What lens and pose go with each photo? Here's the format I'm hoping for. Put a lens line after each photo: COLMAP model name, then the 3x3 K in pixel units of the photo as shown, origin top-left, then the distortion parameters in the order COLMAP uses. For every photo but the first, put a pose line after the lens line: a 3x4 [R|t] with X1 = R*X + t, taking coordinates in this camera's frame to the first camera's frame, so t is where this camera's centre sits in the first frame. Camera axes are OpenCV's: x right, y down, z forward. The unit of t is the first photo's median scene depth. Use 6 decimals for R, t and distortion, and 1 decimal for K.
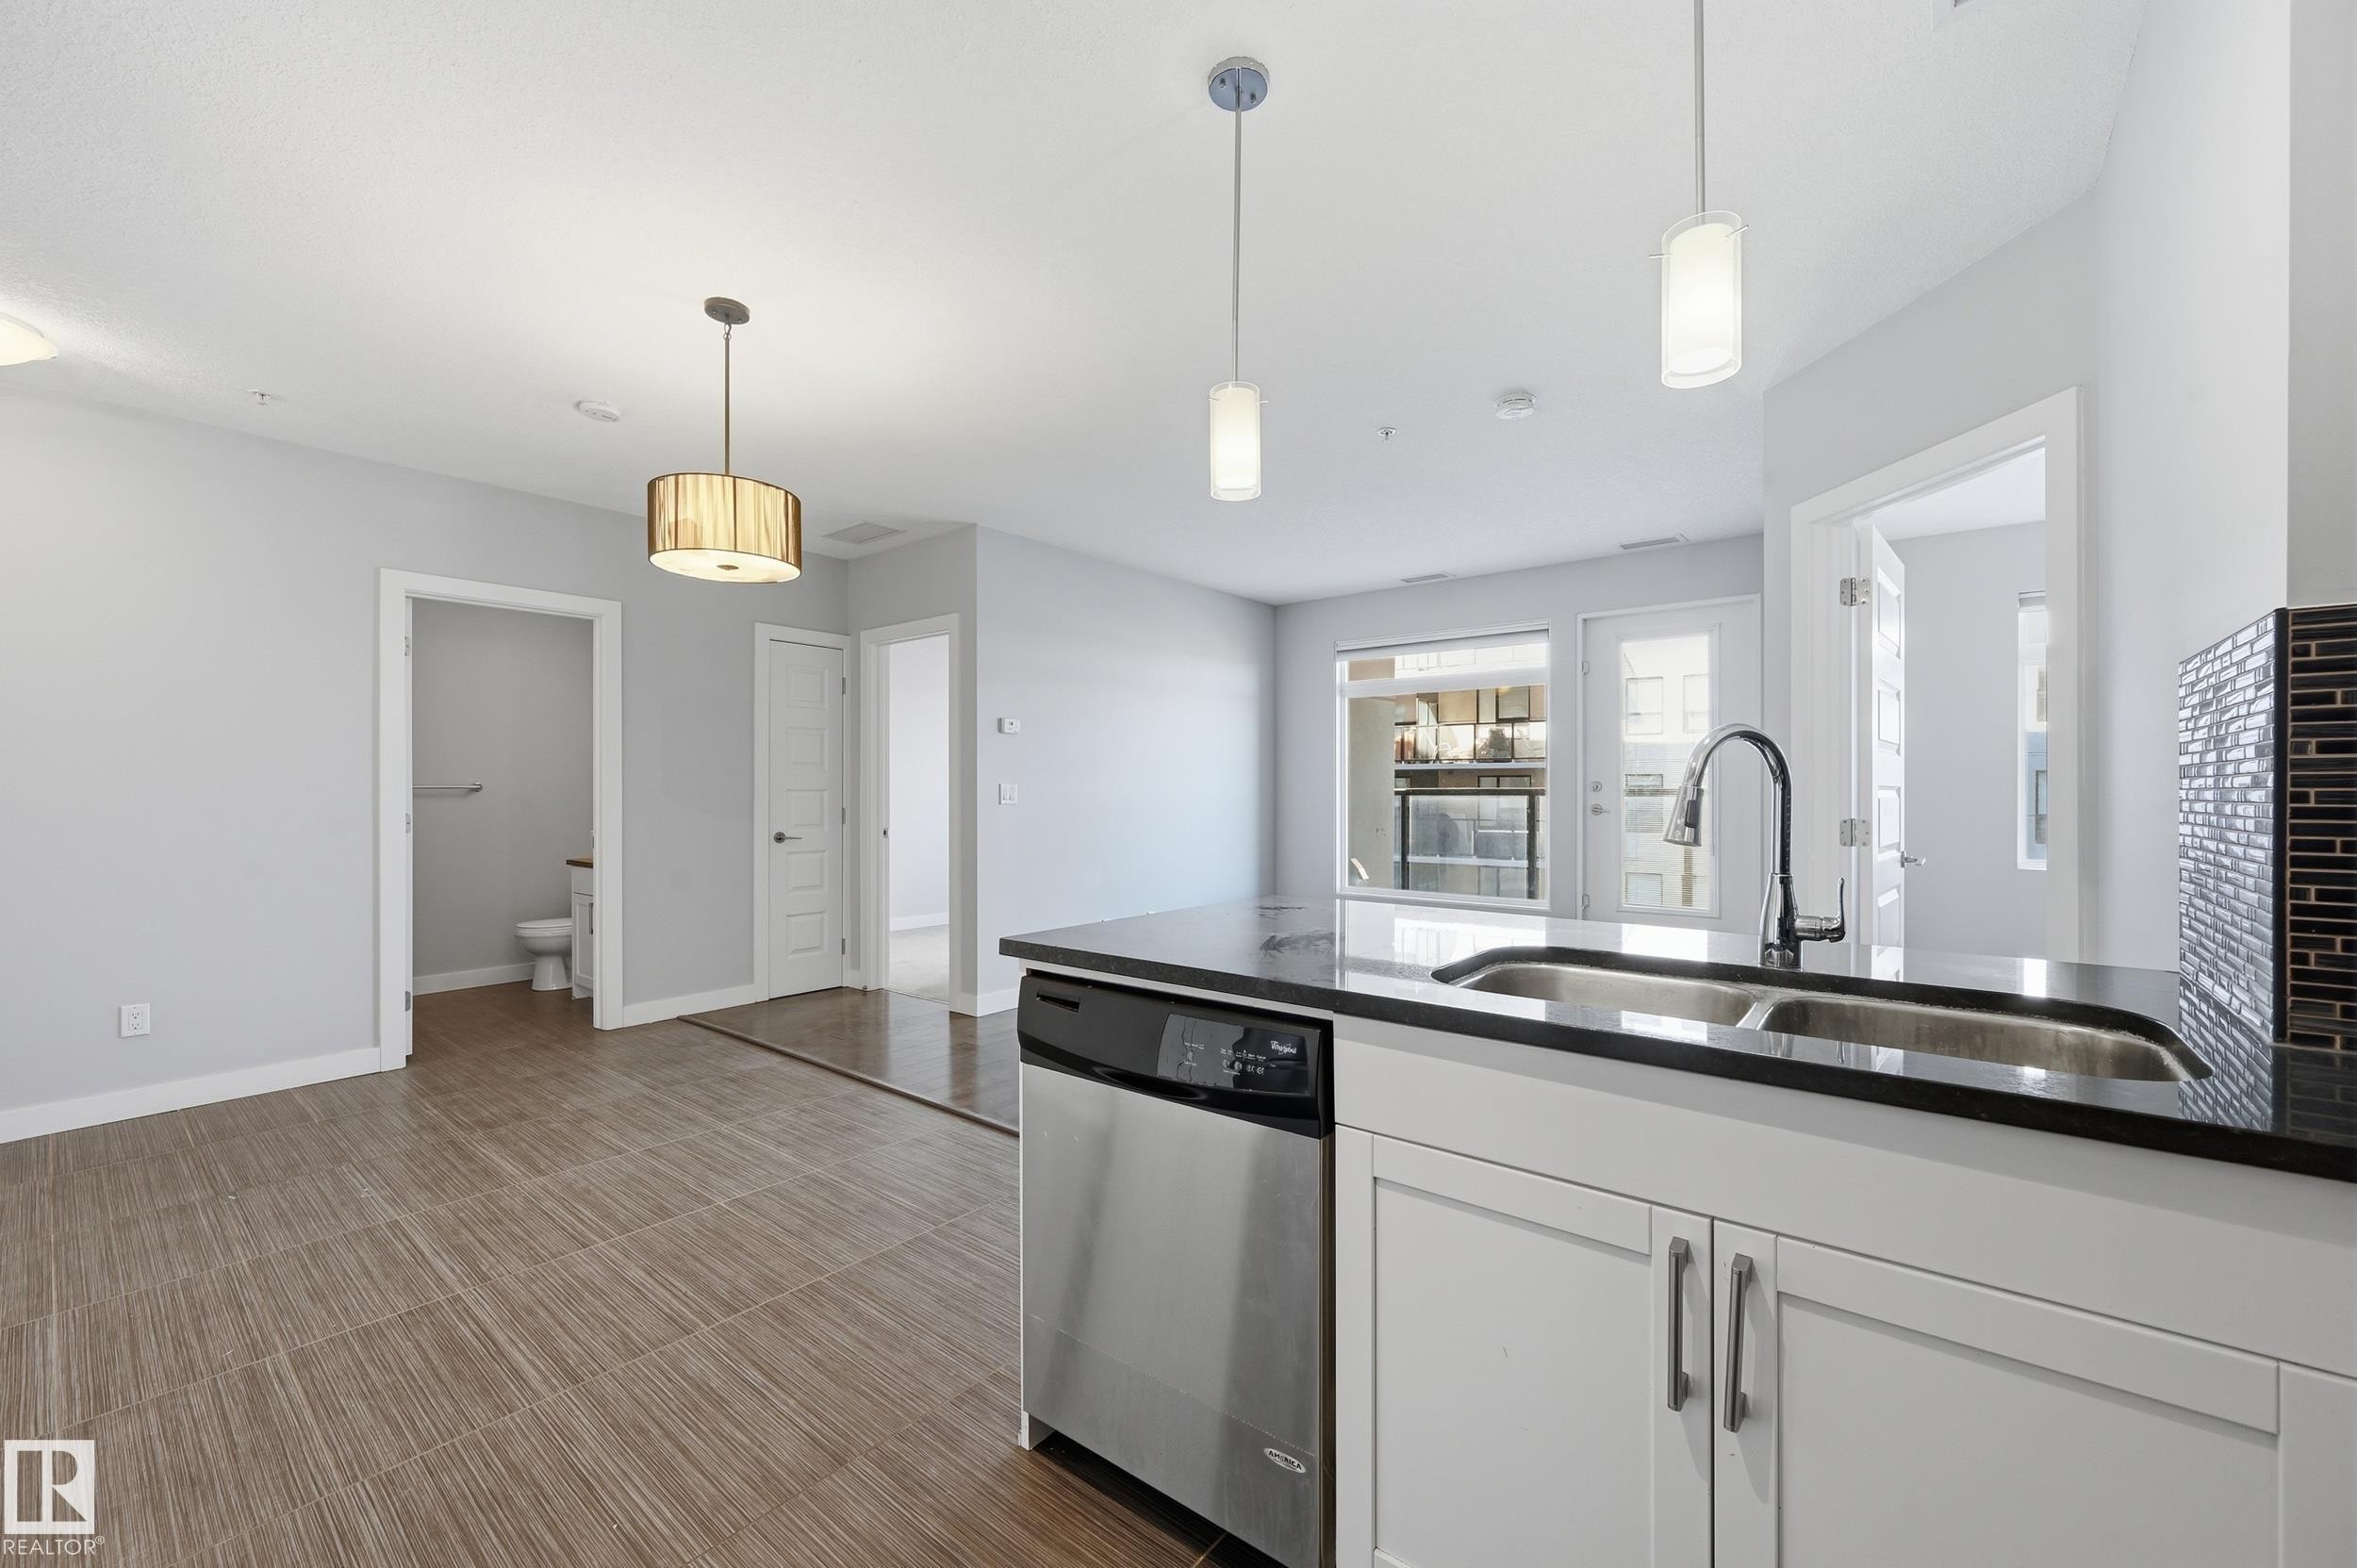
lens RADIAL K [[933.5, 0, 1180.3], [0, 933.5, 789.8], [0, 0, 1]] dist [-0.001138, 0.000475]
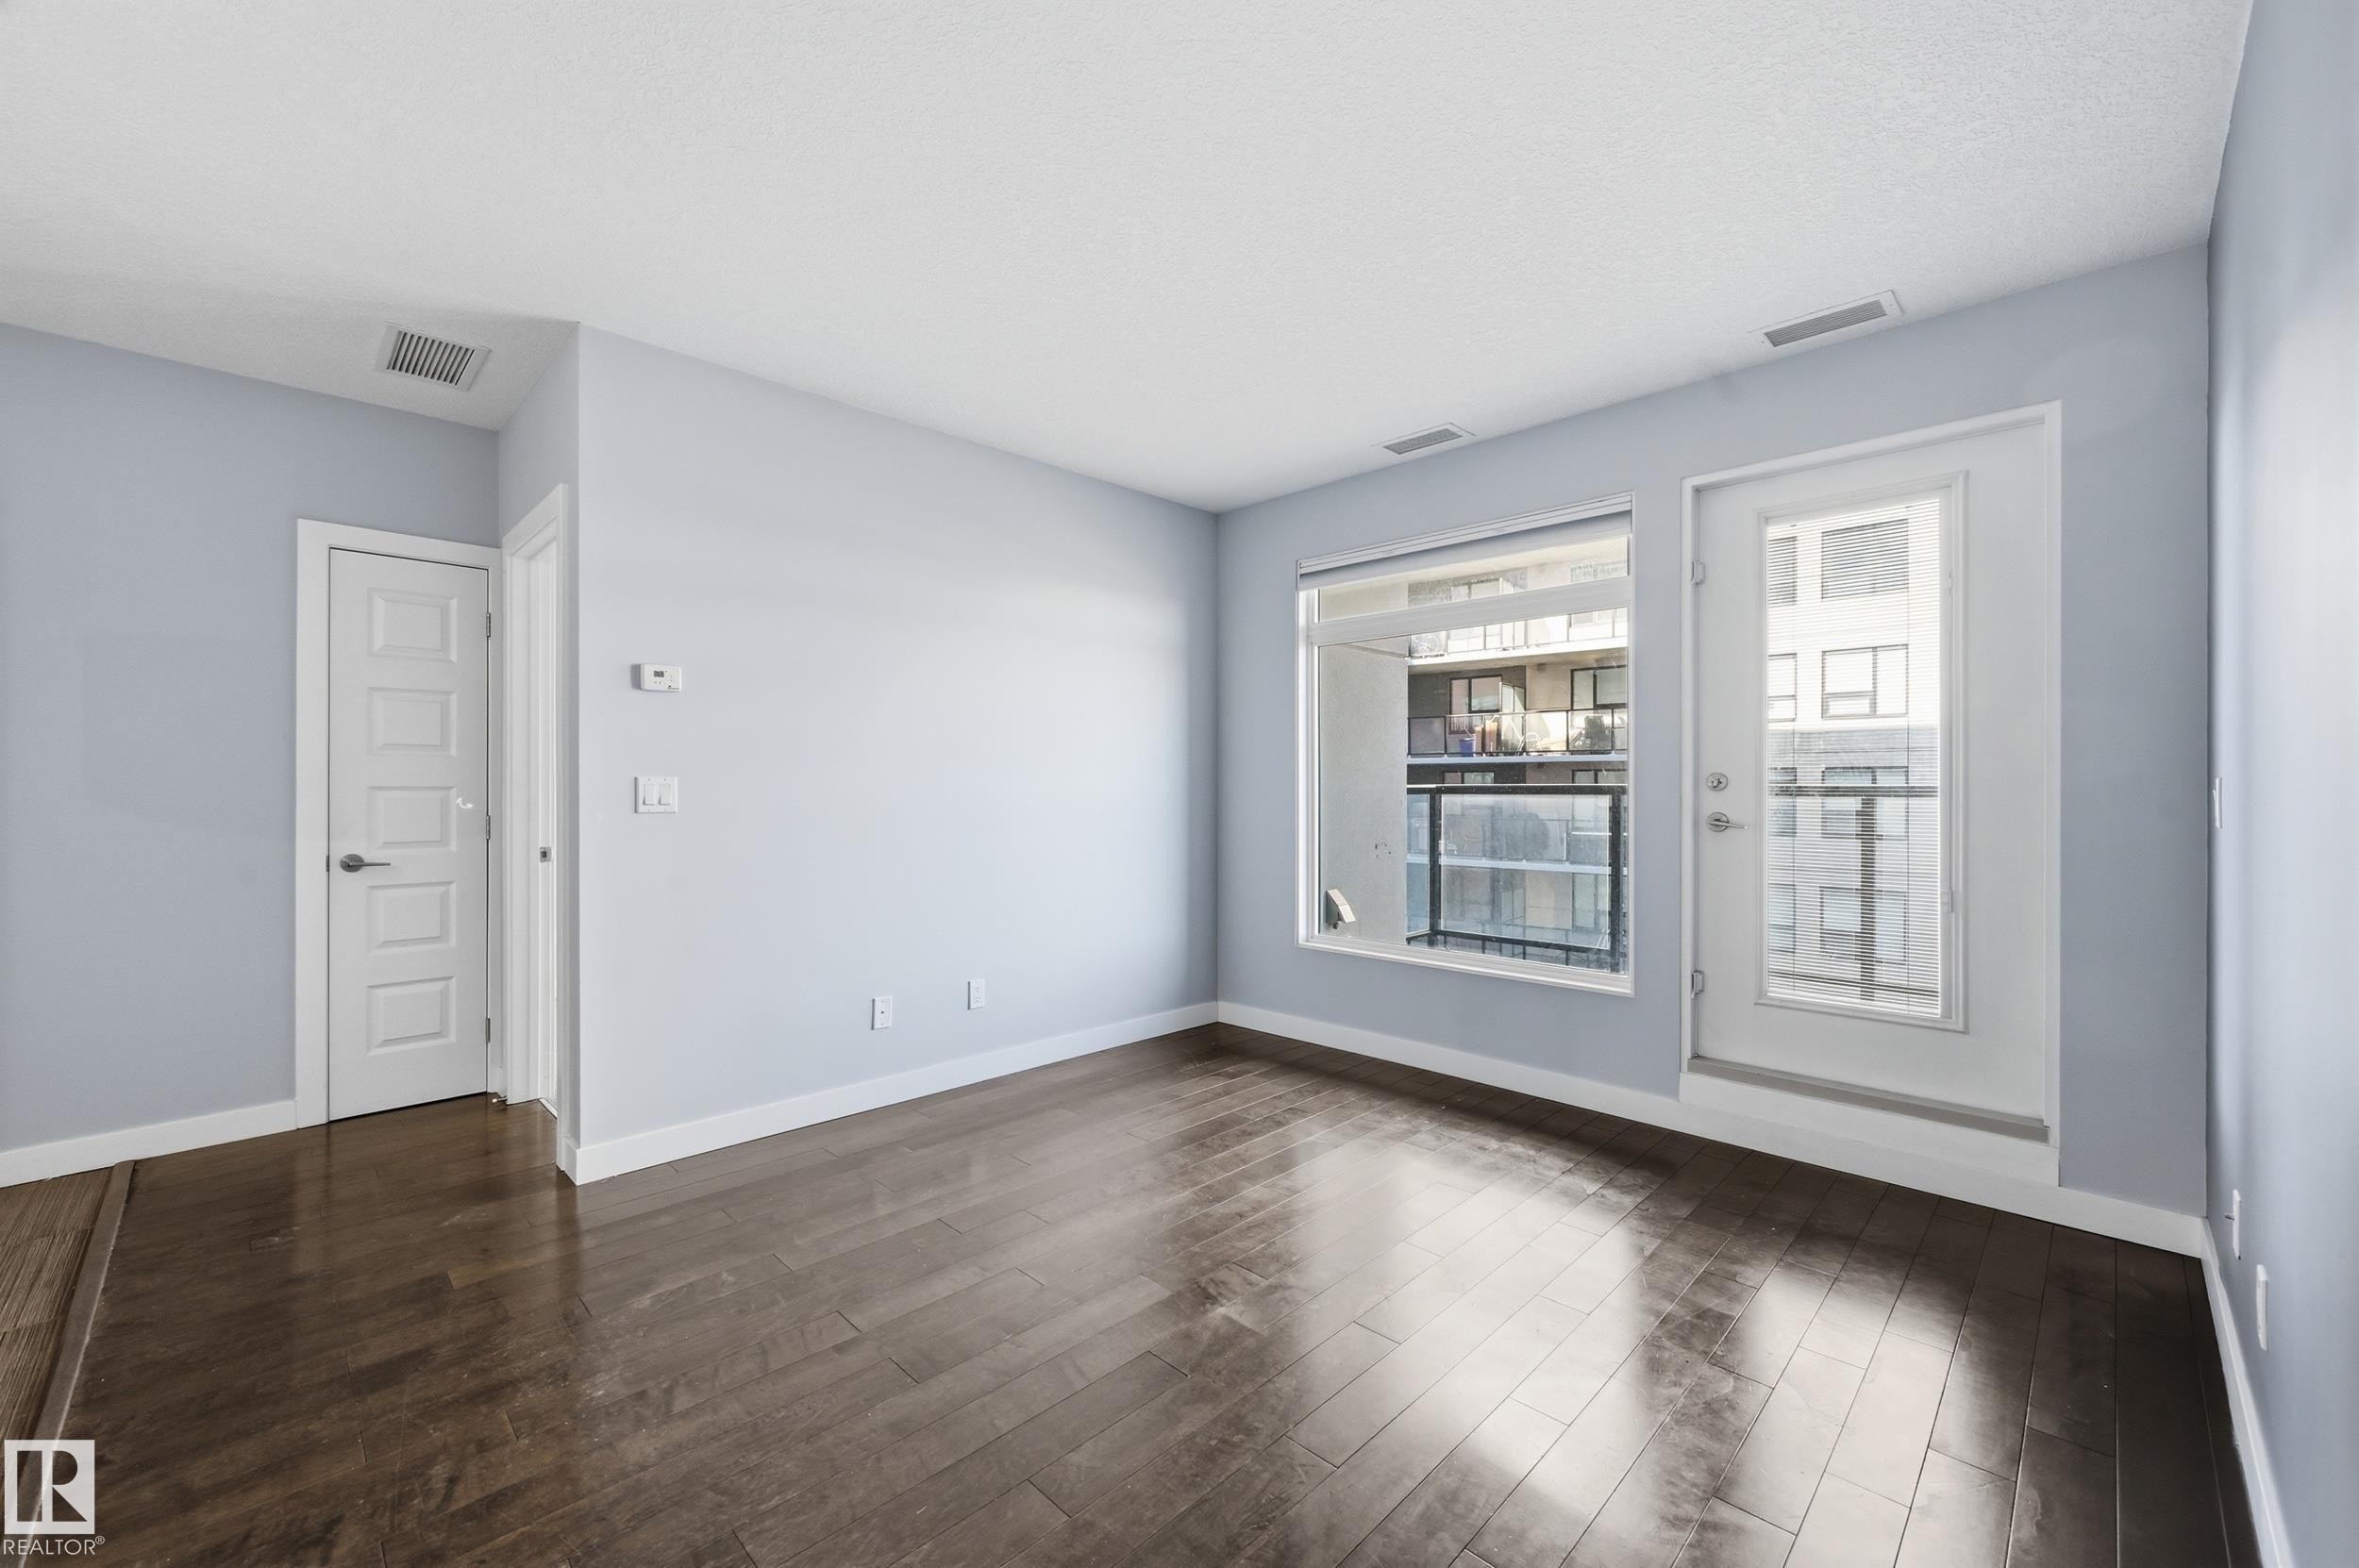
lens RADIAL K [[941.3, 0, 1179.5], [0, 941.3, 784.0], [0, 0, 1]] dist [-0.002278, -0.000039]
pose [[0.995353, 0.000183, -0.096298, 0.189924], [-0.000309, 0.999999, -0.001294, -0.001668], [0.096297, 0.001318, 0.995352, 0.433510]]
